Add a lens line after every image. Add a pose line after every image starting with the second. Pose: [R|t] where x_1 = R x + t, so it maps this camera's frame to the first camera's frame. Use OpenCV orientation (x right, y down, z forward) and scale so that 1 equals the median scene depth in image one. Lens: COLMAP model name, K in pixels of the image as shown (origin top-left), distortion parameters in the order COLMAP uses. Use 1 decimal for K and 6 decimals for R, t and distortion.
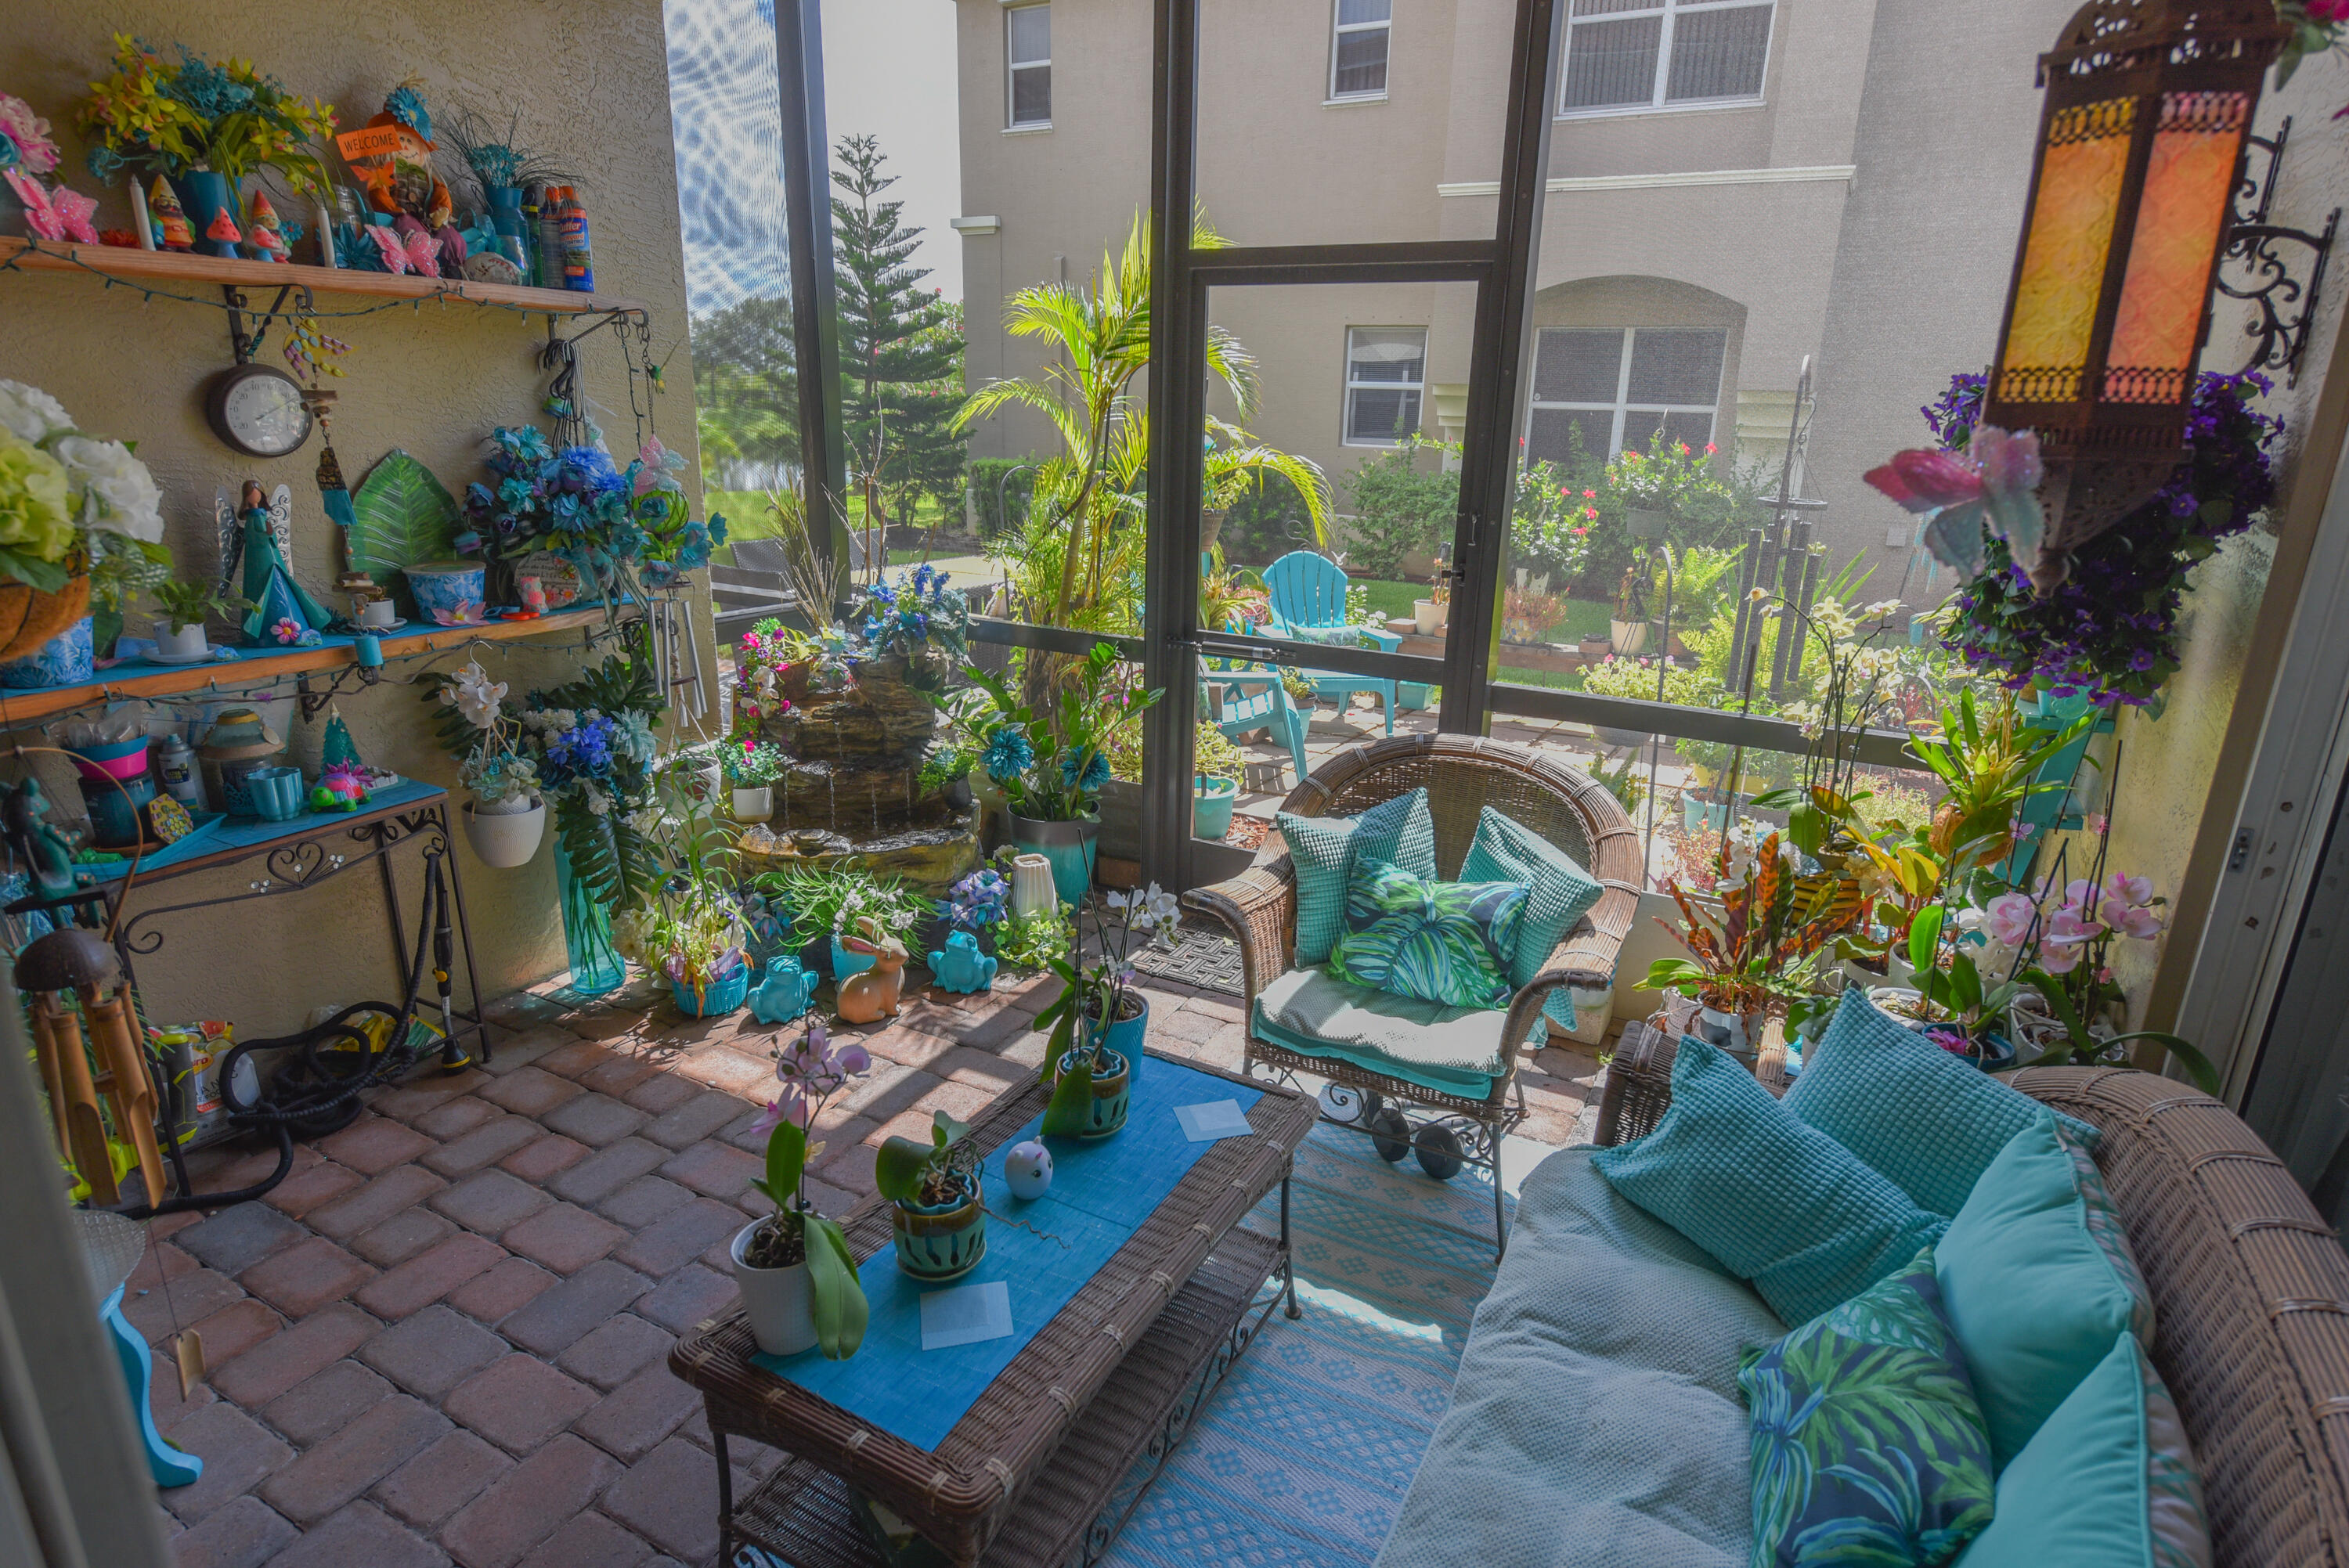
lens RADIAL K [[1262.7, 0, 1162.1], [0, 1262.7, 779.5], [0, 0, 1]] dist [0.004564, -0.003621]
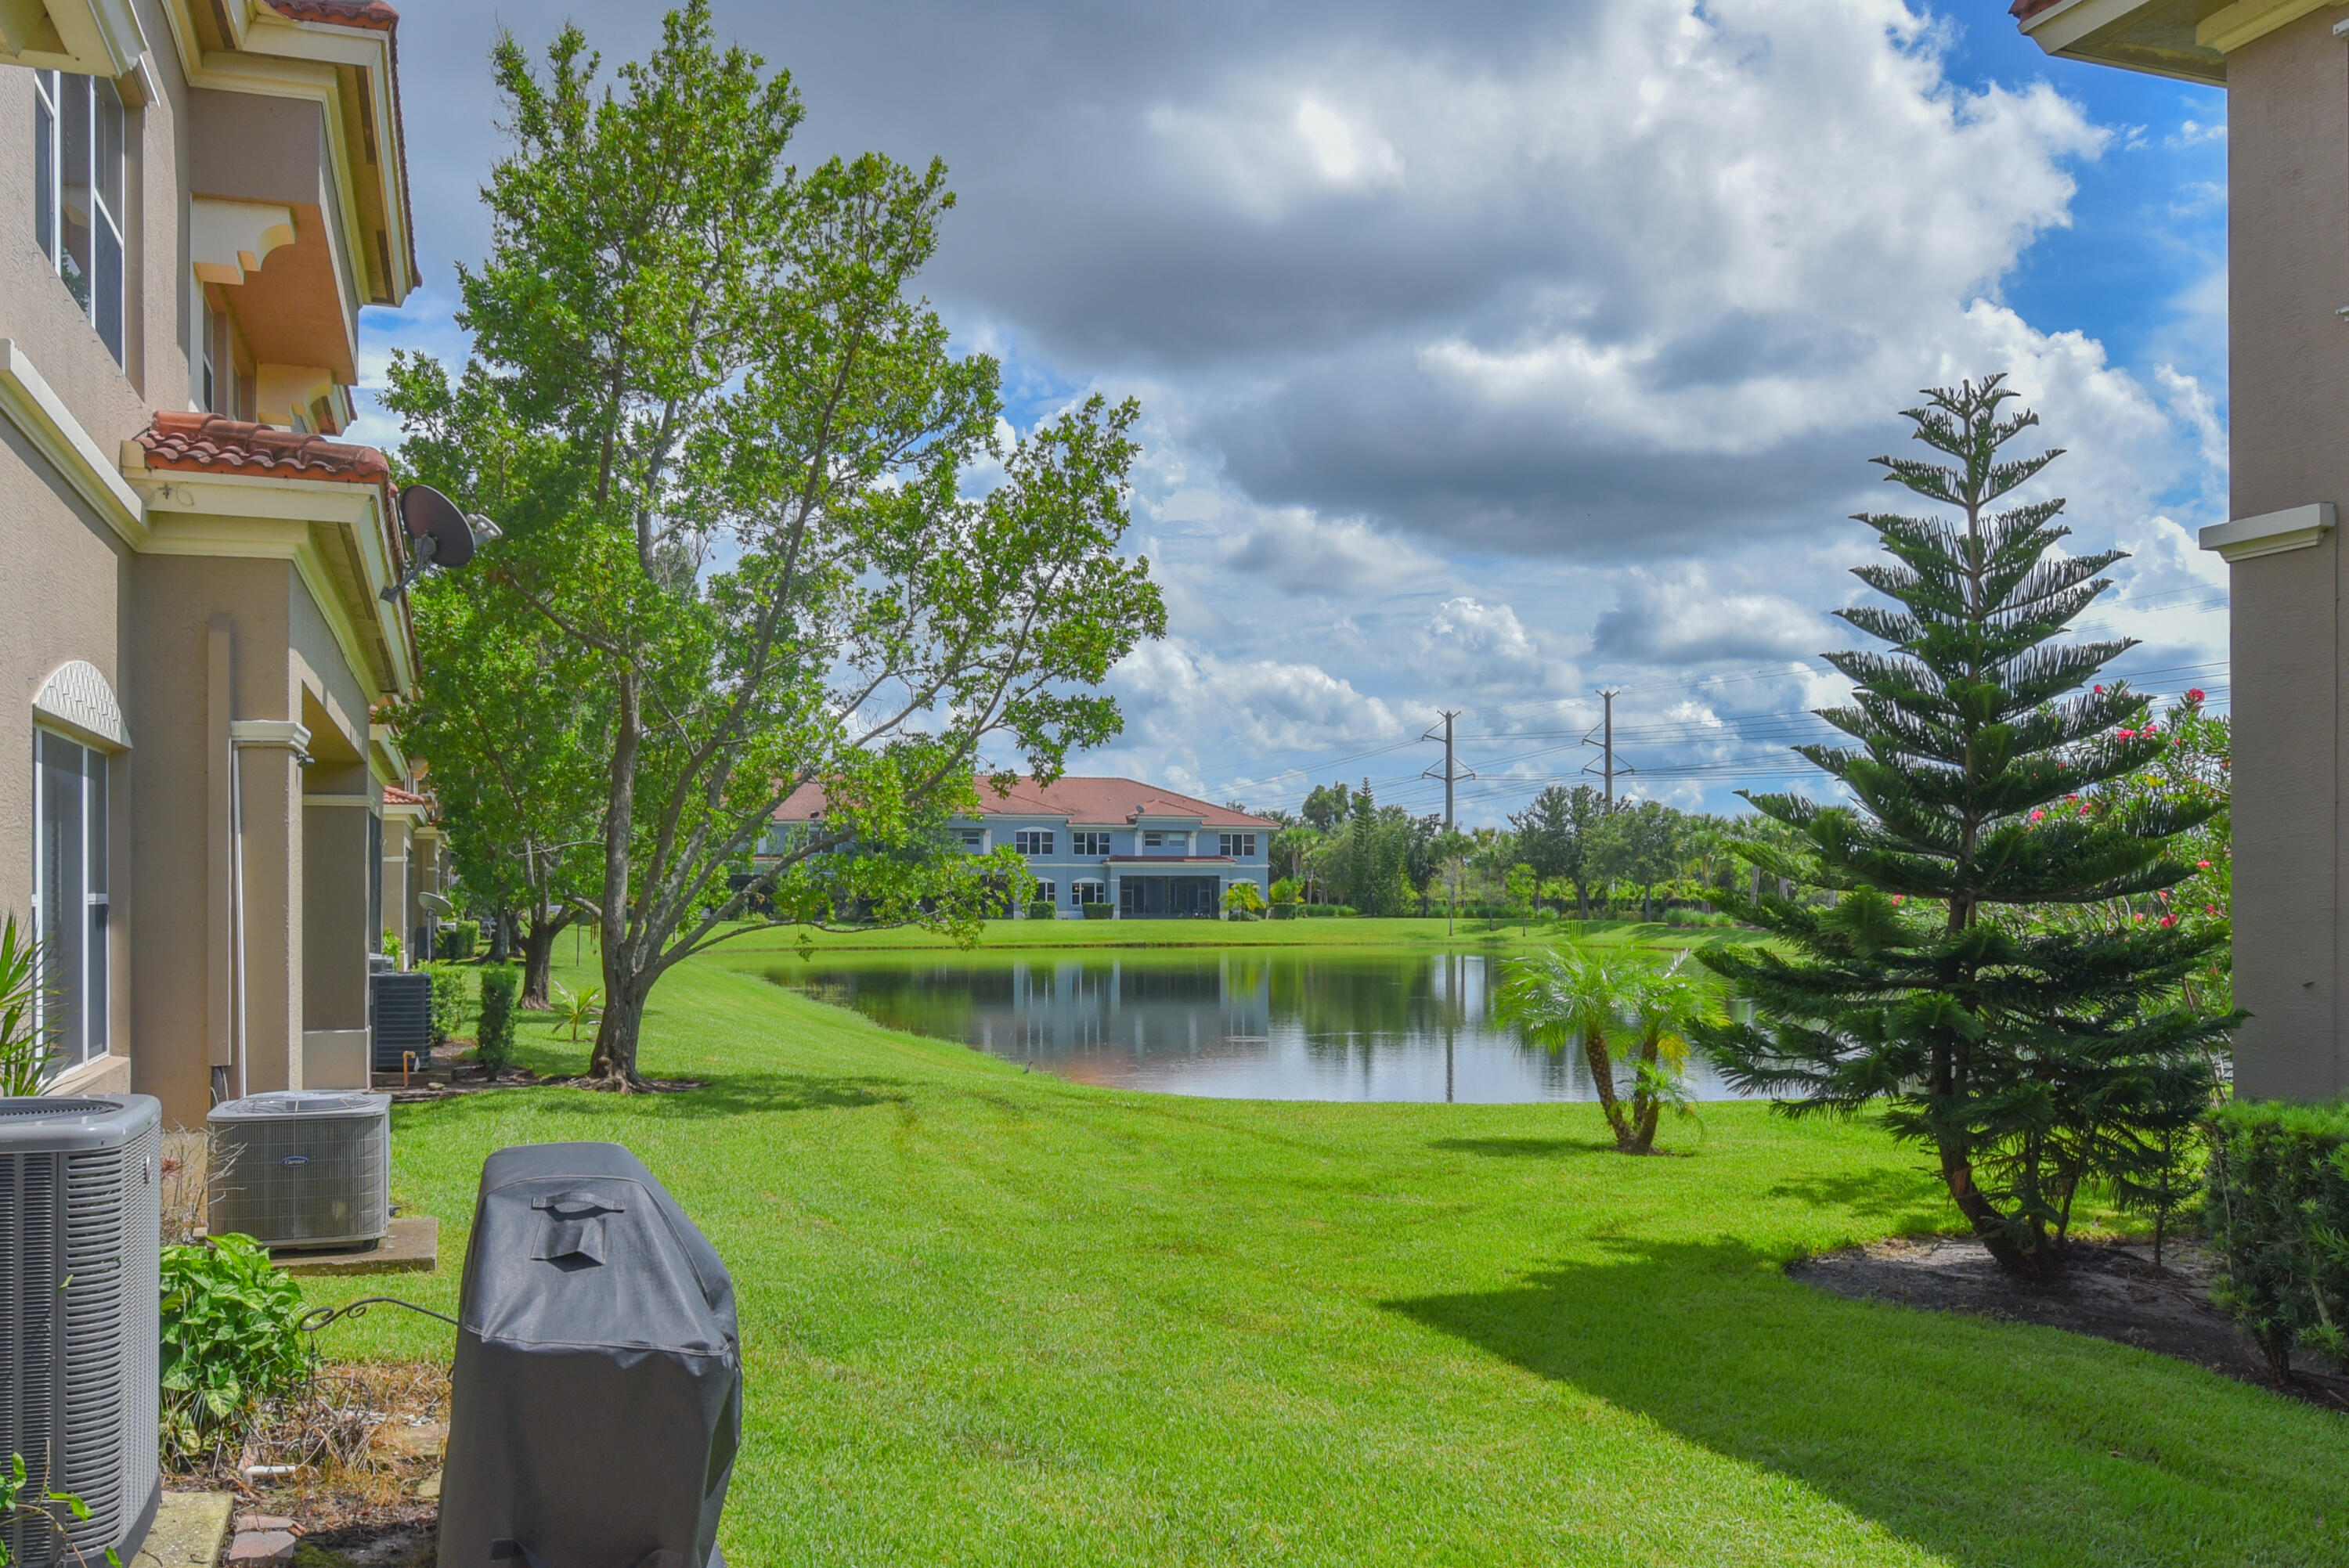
lens RADIAL K [[1894.6, 0, 1124.3], [0, 1894.6, 912.2], [0, 0, 1]] dist [0.012401, -0.004178]
pose [[0.742163, -0.018268, -0.669970, -0.012163], [-0.175951, 0.959255, -0.221066, -0.139121], [0.646711, 0.281949, 0.708710, 0.420179]]
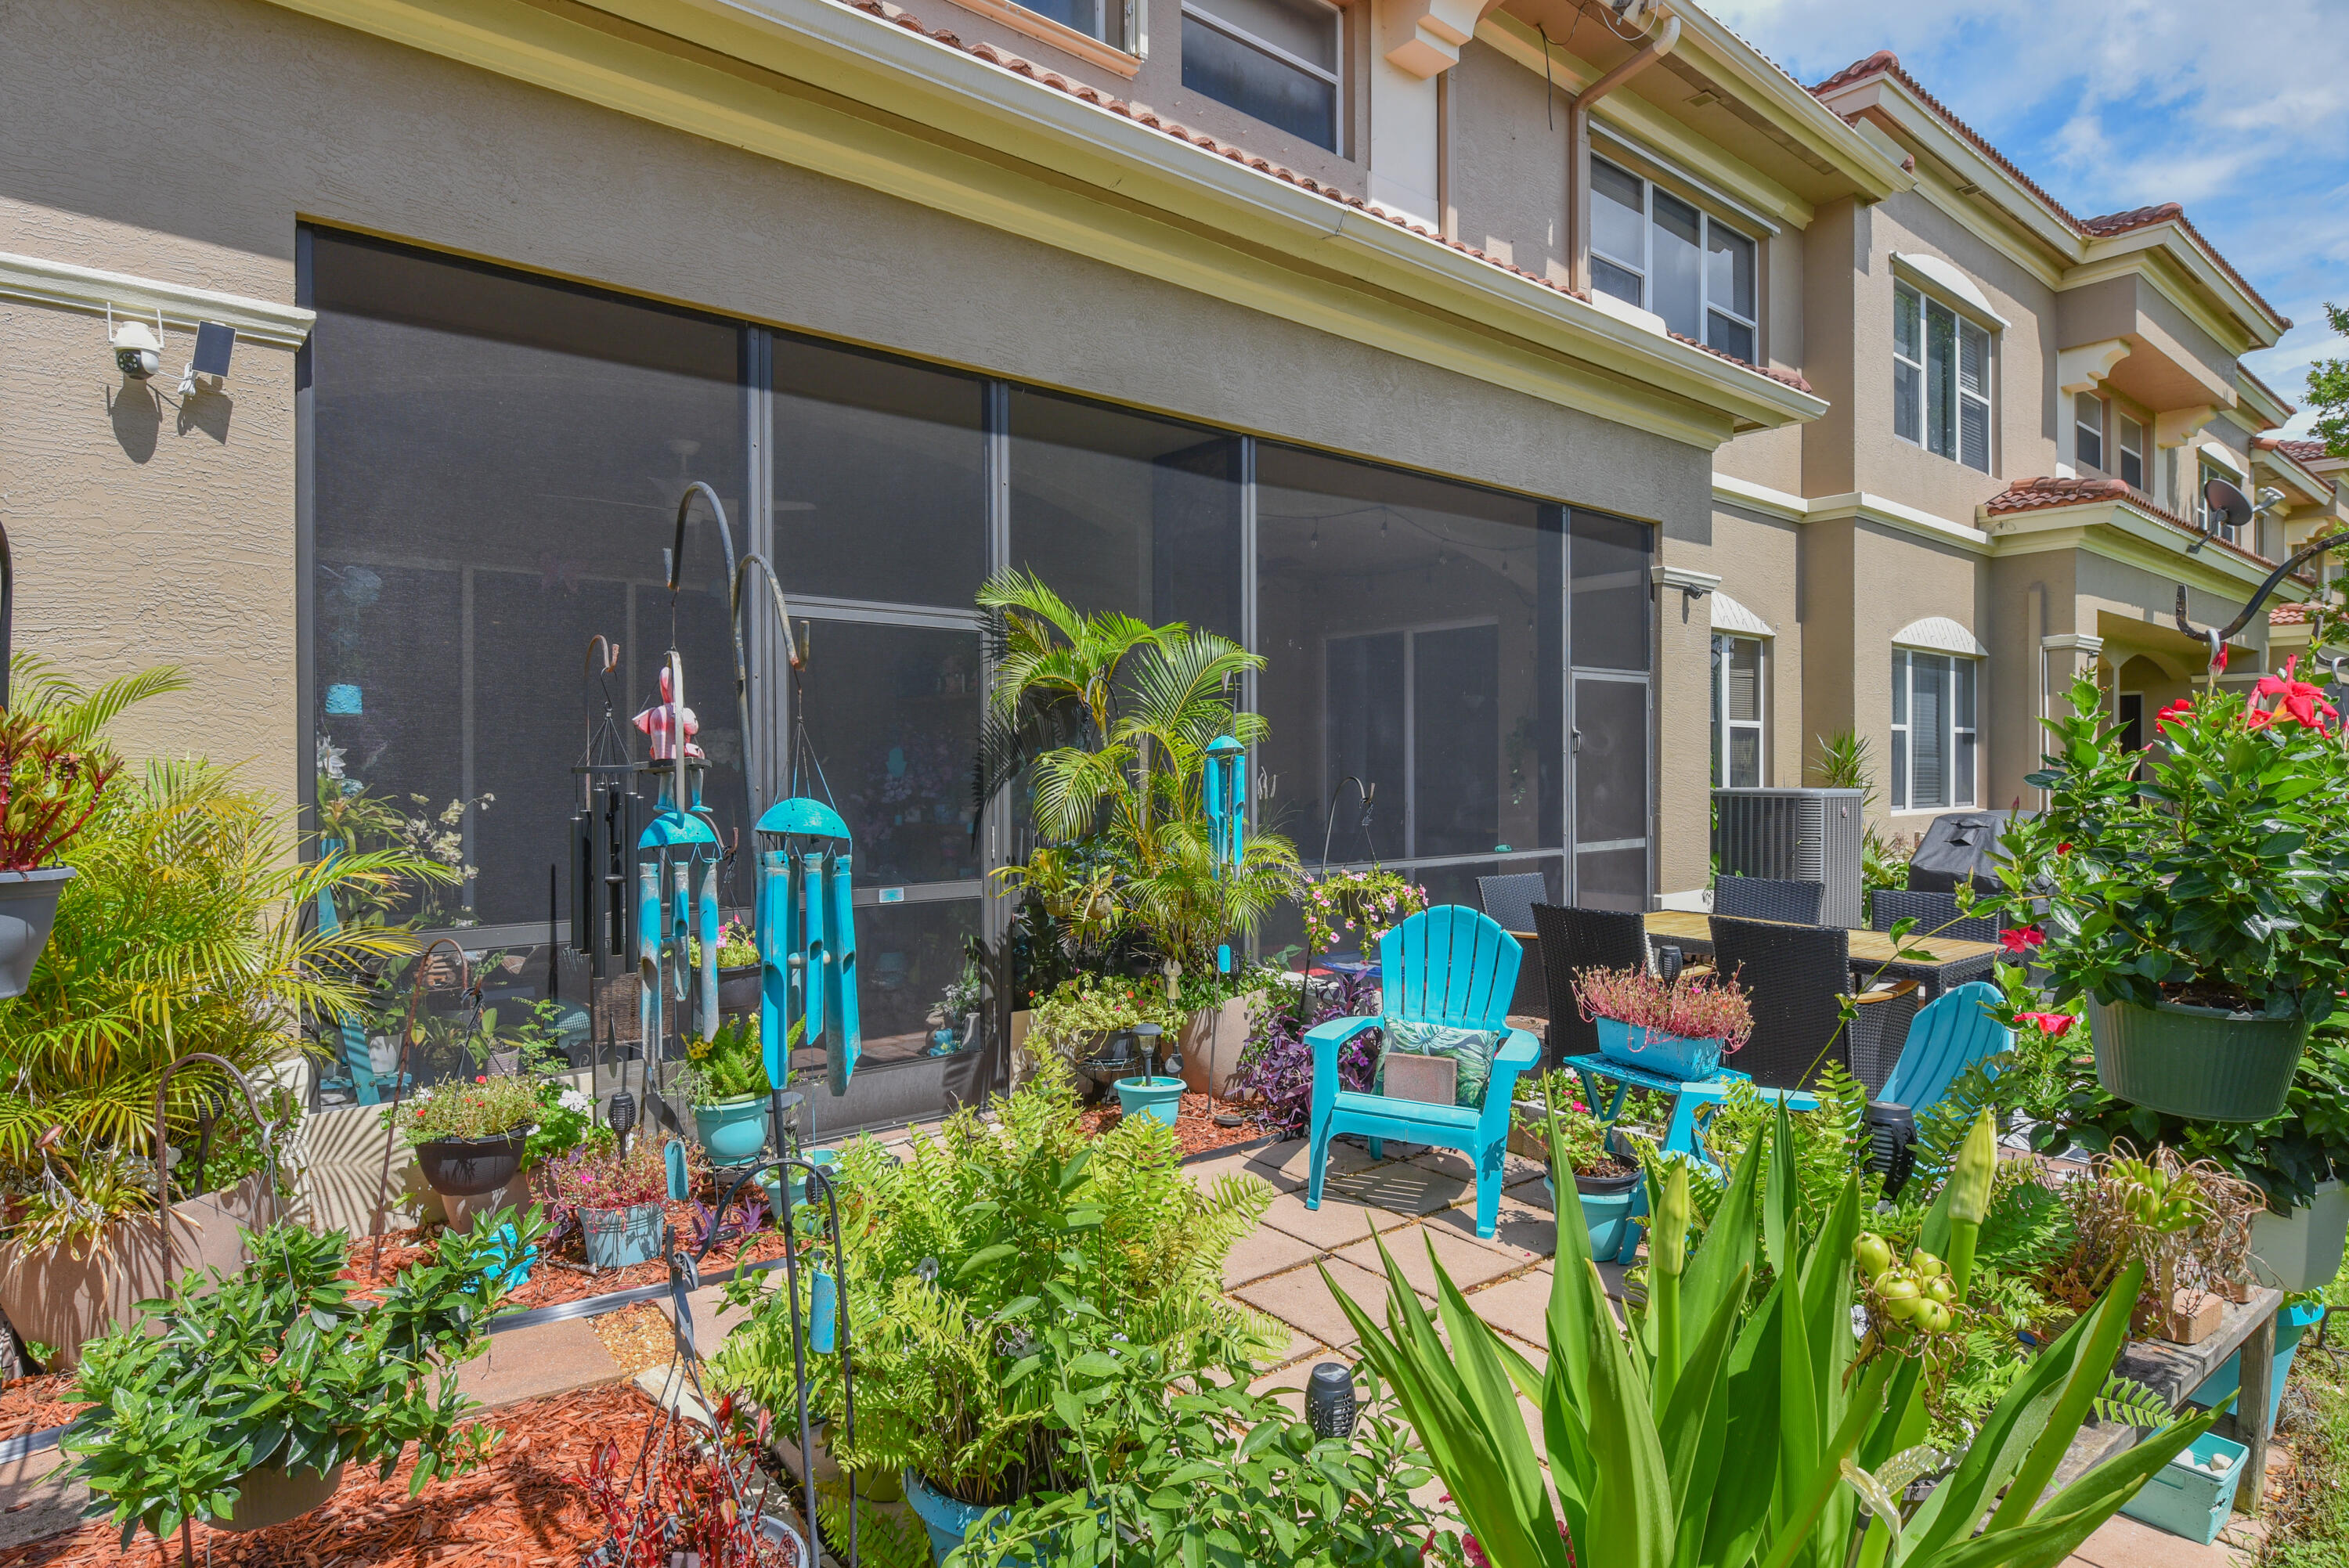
lens RADIAL K [[1262.7, 0, 1205.3], [0, 1262.7, 776.9], [0, 0, 1]] dist [0.004564, -0.003621]
pose [[-0.354829, -0.023880, -0.934626, 0.355270], [-0.270399, 0.959572, 0.078139, -0.117527], [0.894975, 0.280448, -0.346941, 0.502097]]
